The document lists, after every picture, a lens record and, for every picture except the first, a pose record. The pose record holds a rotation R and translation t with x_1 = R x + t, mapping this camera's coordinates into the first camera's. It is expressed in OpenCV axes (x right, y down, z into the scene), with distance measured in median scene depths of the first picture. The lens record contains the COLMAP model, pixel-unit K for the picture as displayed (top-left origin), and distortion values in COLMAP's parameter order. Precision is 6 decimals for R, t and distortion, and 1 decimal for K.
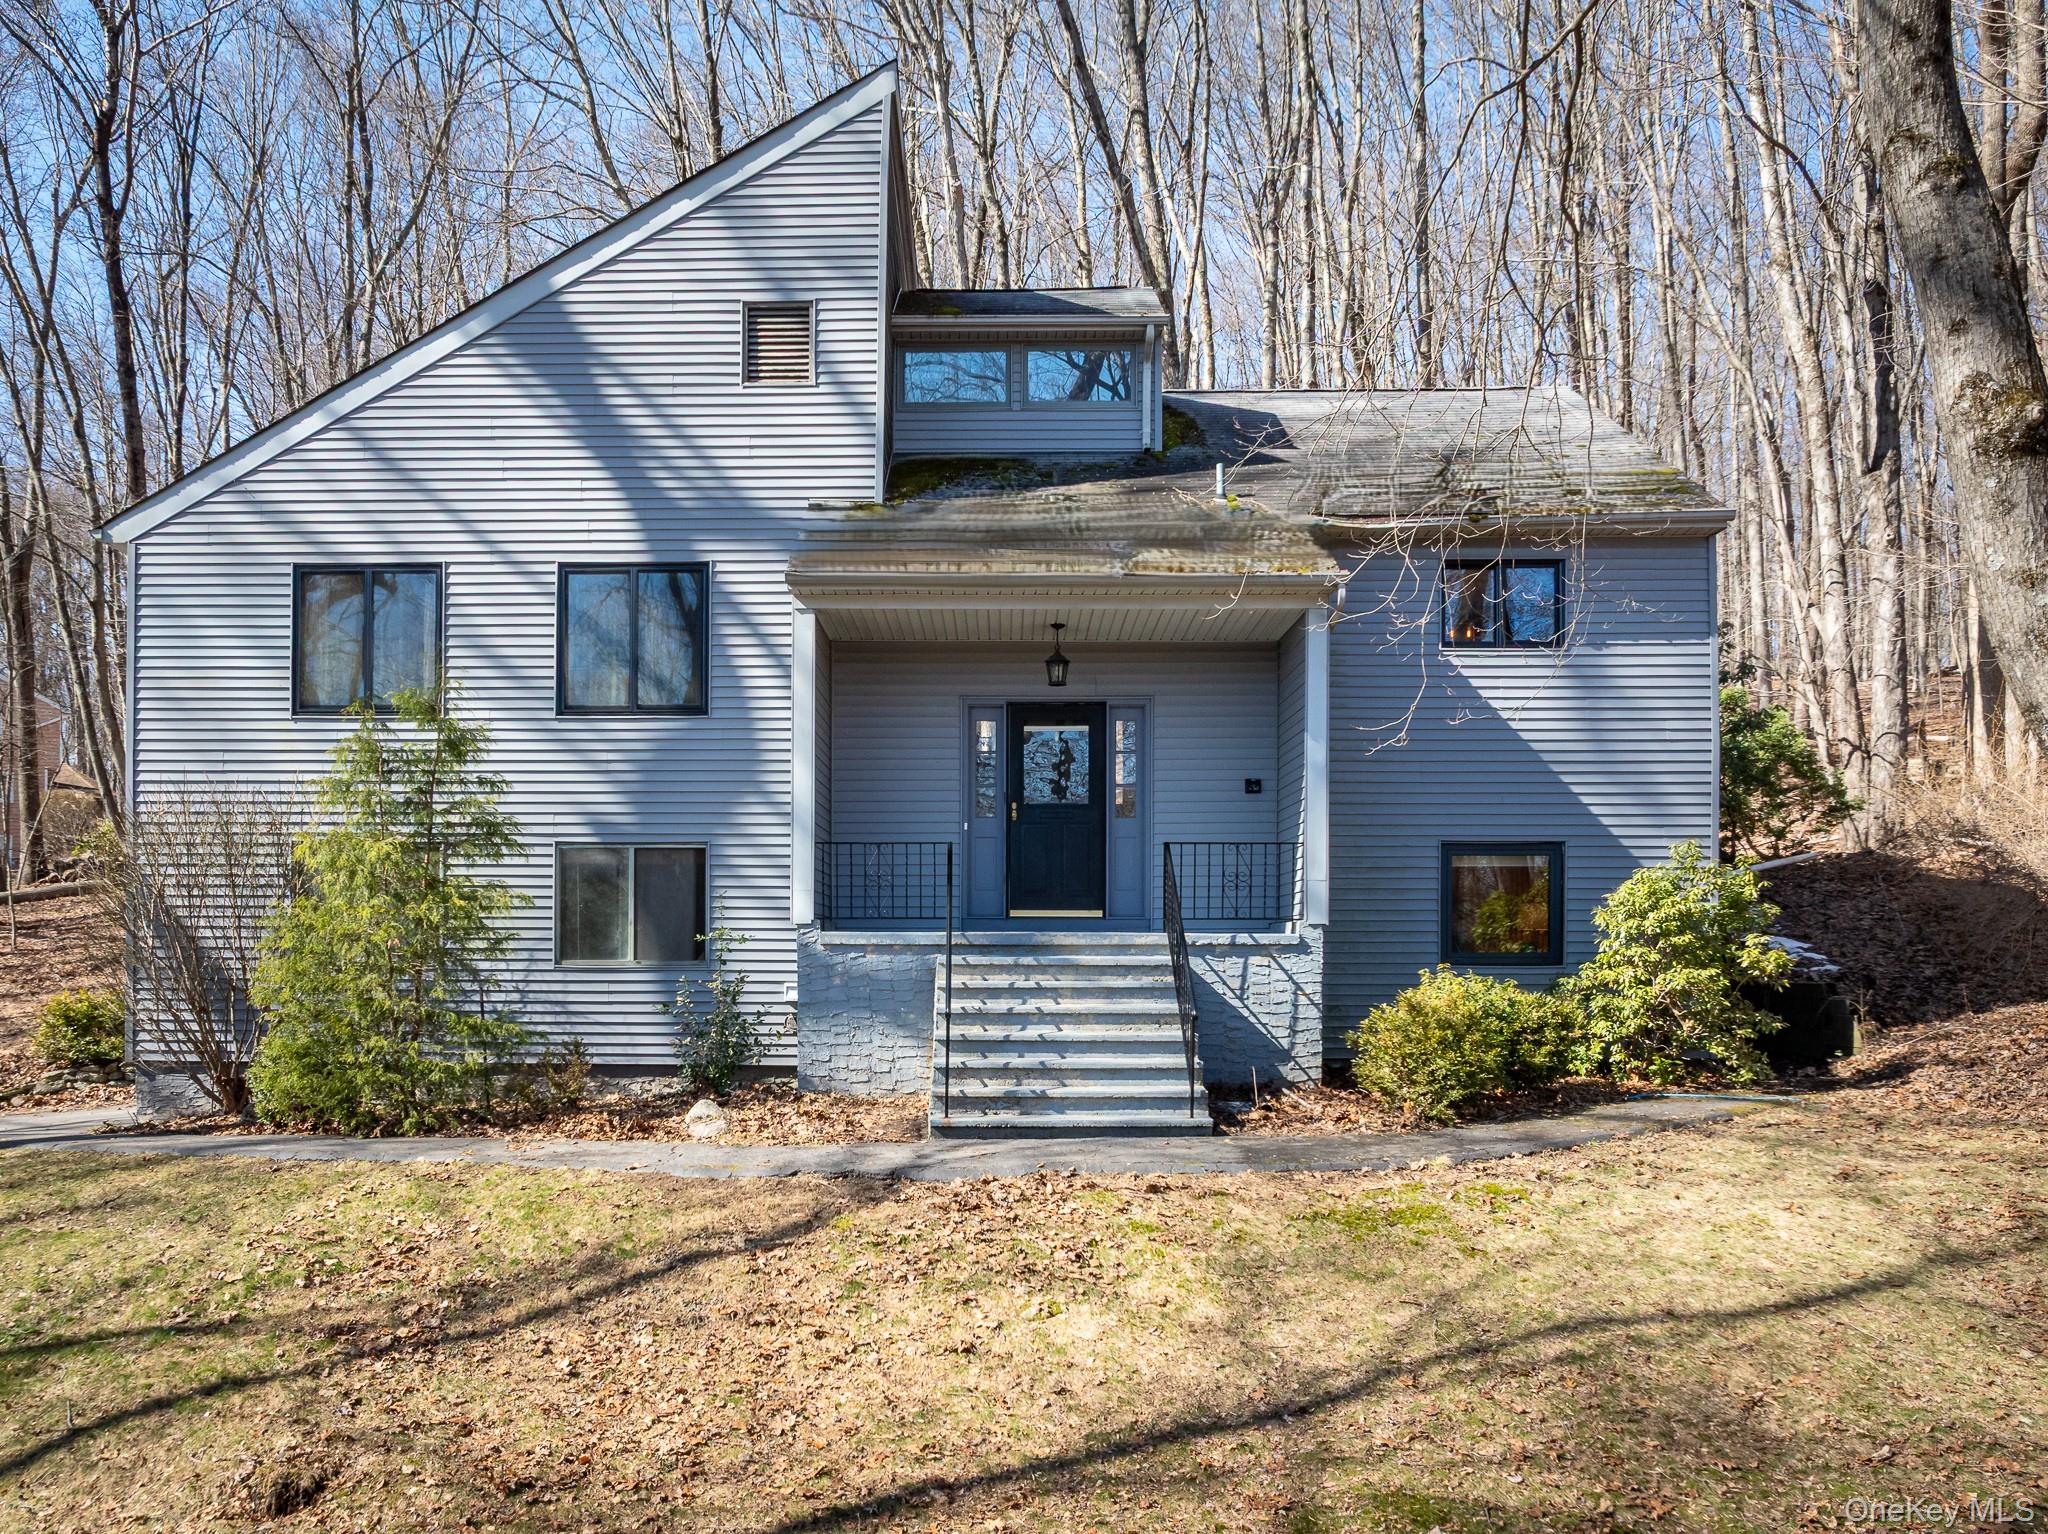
lens RADIAL K [[1439.7, 0, 1024.0], [0, 1439.7, 767.0], [0, 0, 1]] dist [-0.003220, -0.000955]
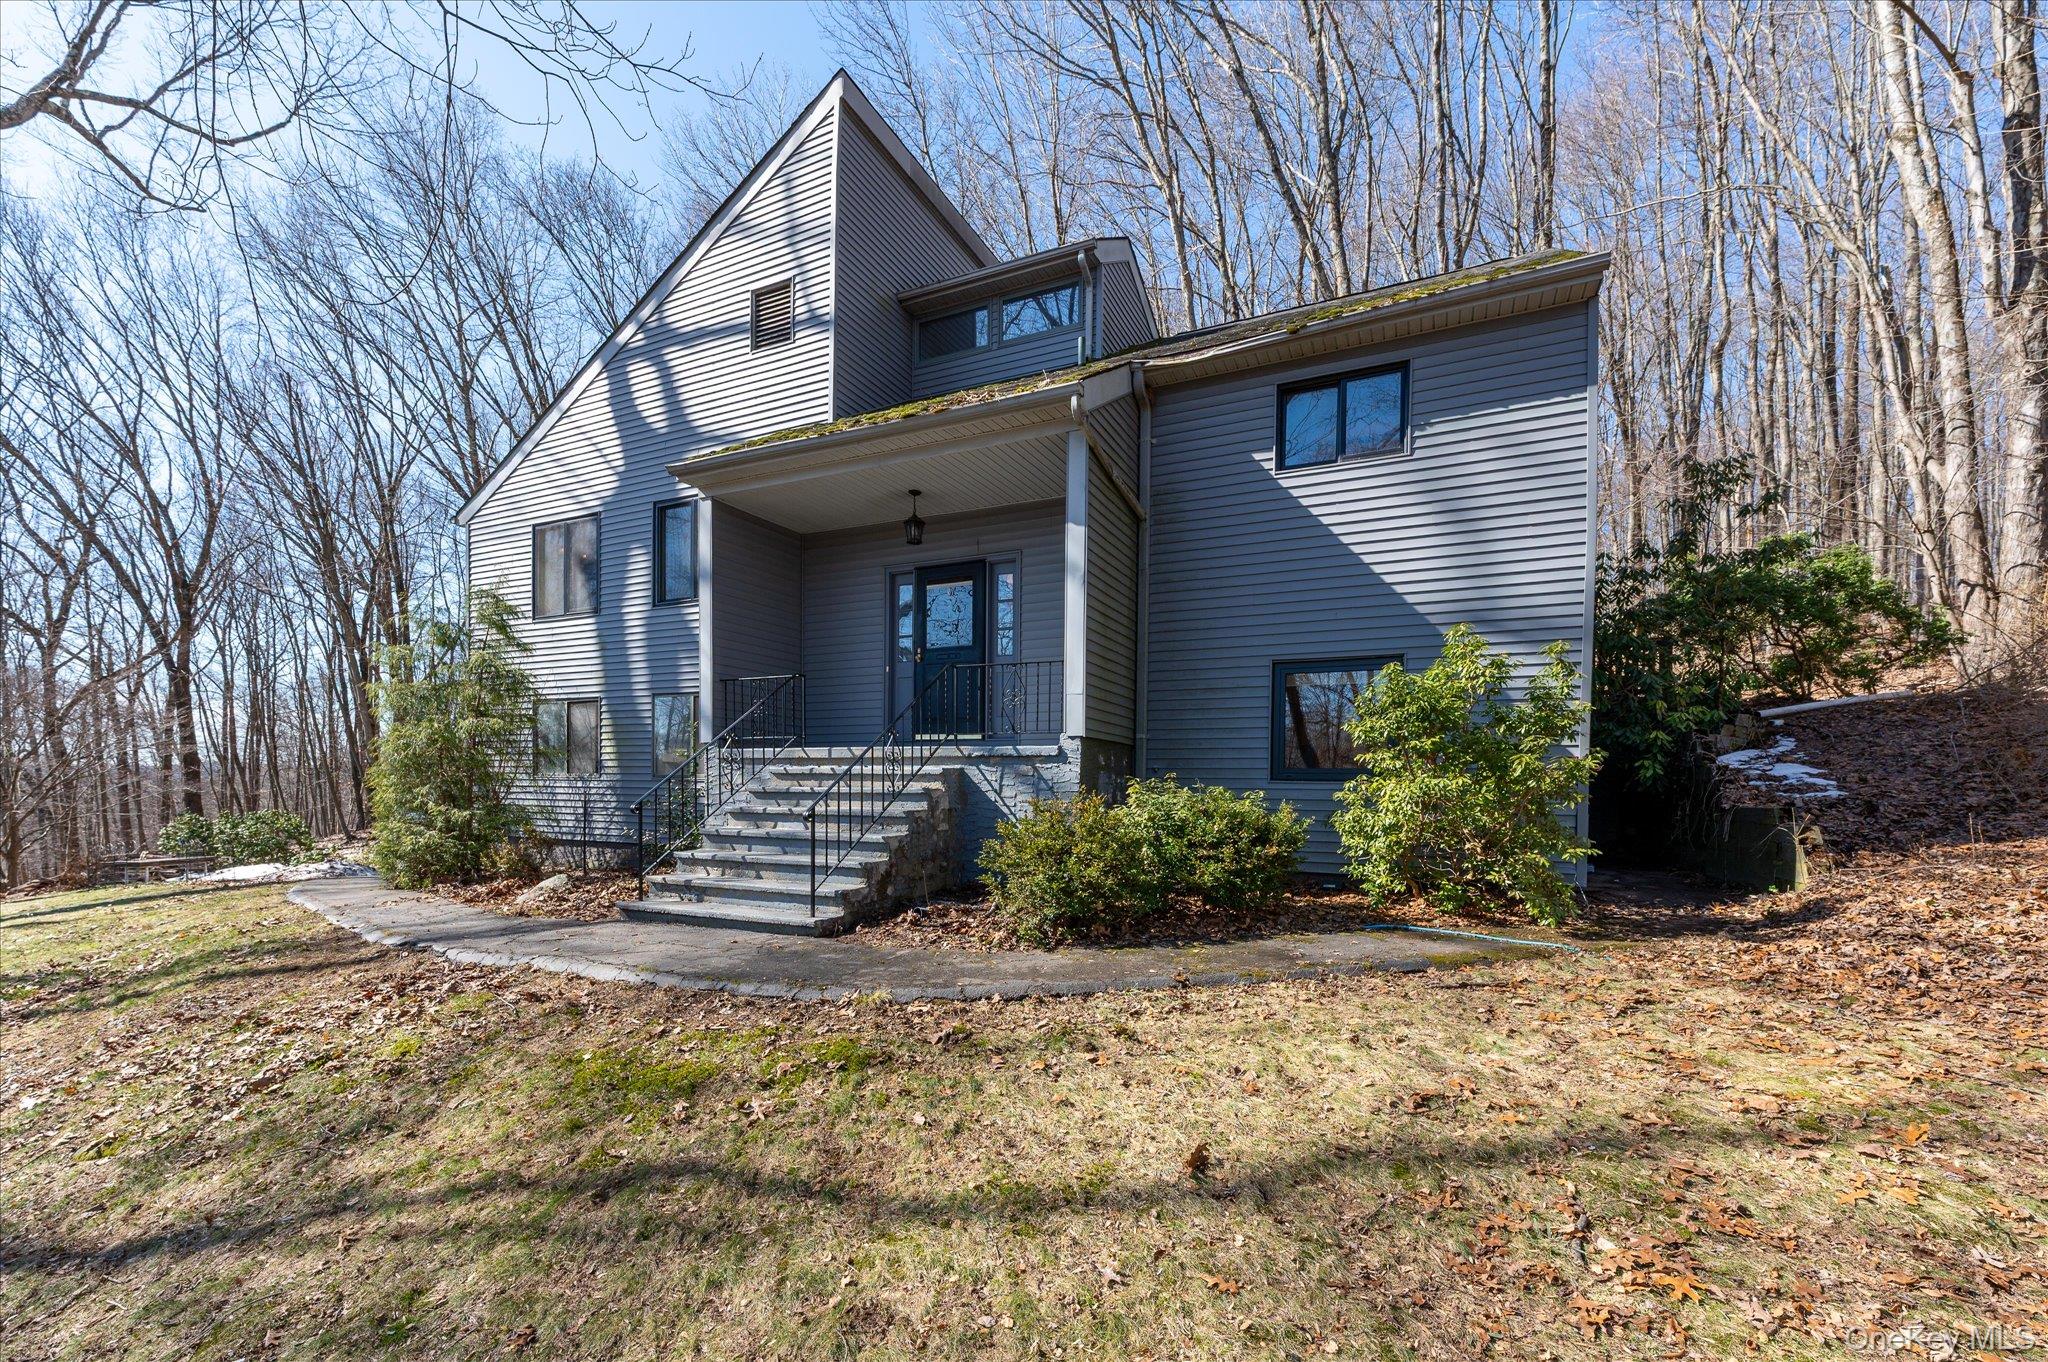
lens RADIAL K [[802.5, 0, 1023.8], [0, 802.5, 730.2], [0, 0, 1]] dist [-0.001349, -0.000355]
pose [[0.918258, -0.014495, -0.395717, 0.336502], [0.036892, 0.998115, 0.049046, 0.063900], [0.394260, -0.059636, 0.917062, 0.384158]]
